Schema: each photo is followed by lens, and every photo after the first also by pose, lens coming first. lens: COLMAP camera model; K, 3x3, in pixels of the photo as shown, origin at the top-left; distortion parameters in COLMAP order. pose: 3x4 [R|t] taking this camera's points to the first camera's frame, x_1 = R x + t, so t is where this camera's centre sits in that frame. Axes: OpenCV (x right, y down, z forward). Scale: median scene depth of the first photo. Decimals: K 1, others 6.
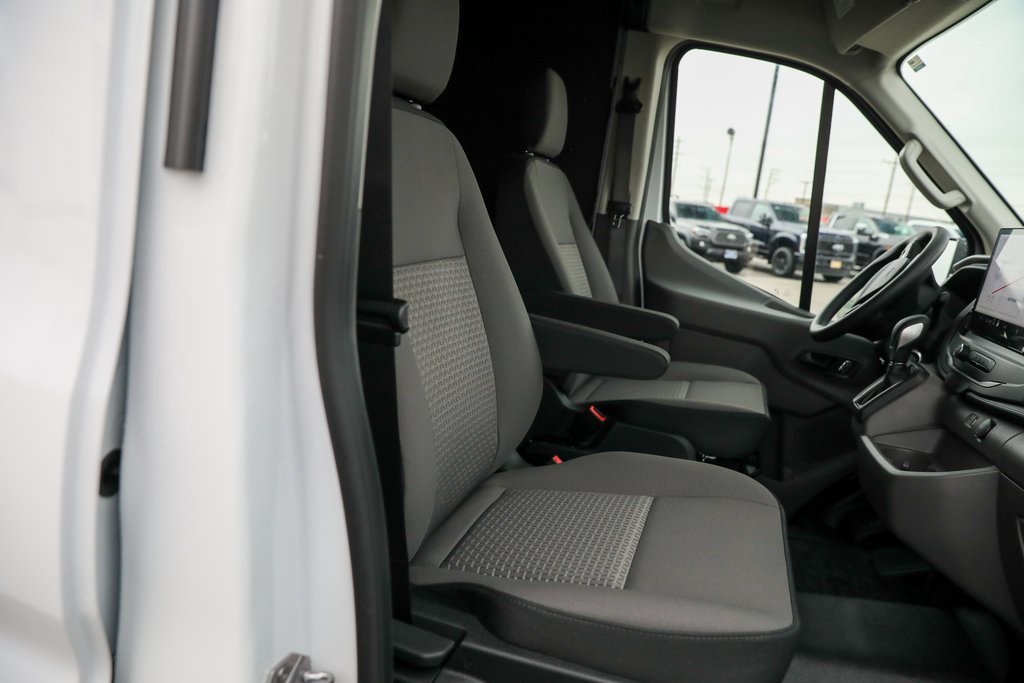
lens RADIAL K [[697.5, 0, 514.3], [0, 697.5, 346.0], [0, 0, 1]] dist [-0.113576, 0.090635]
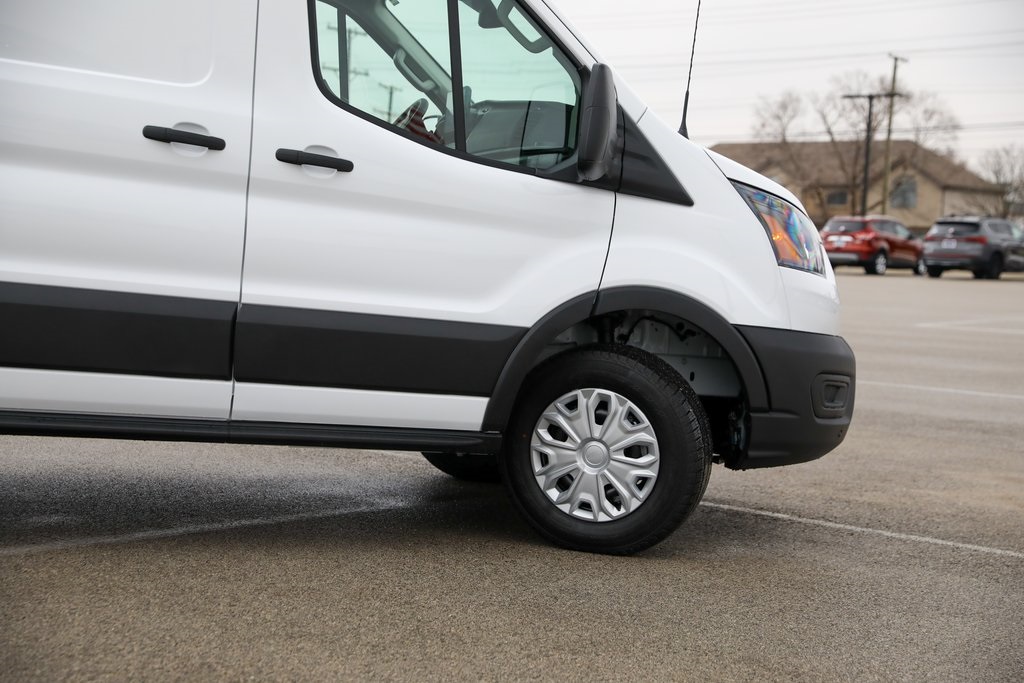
lens RADIAL K [[1717.2, 0, 507.4], [0, 1717.2, 344.9], [0, 0, 1]] dist [0.180400, 0.121341]
pose [[0.828277, -0.111873, 0.549038, -1.443819], [0.172188, 0.983271, -0.059409, 0.635547], [-0.533207, 0.143744, 0.833684, -2.317587]]
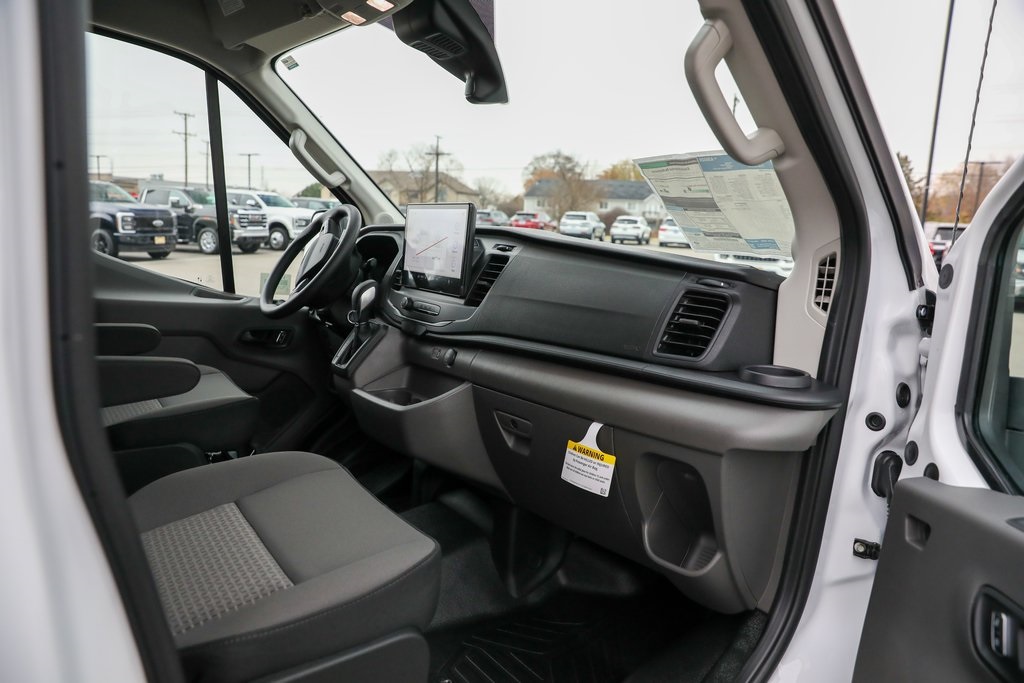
lens RADIAL K [[697.5, 0, 514.3], [0, 697.5, 346.0], [0, 0, 1]] dist [-0.113576, 0.090635]
pose [[0.591482, -0.227930, 0.773432, -0.167418], [0.196186, 0.971070, 0.136140, -0.035578], [-0.782087, 0.071212, 0.619087, 0.025507]]
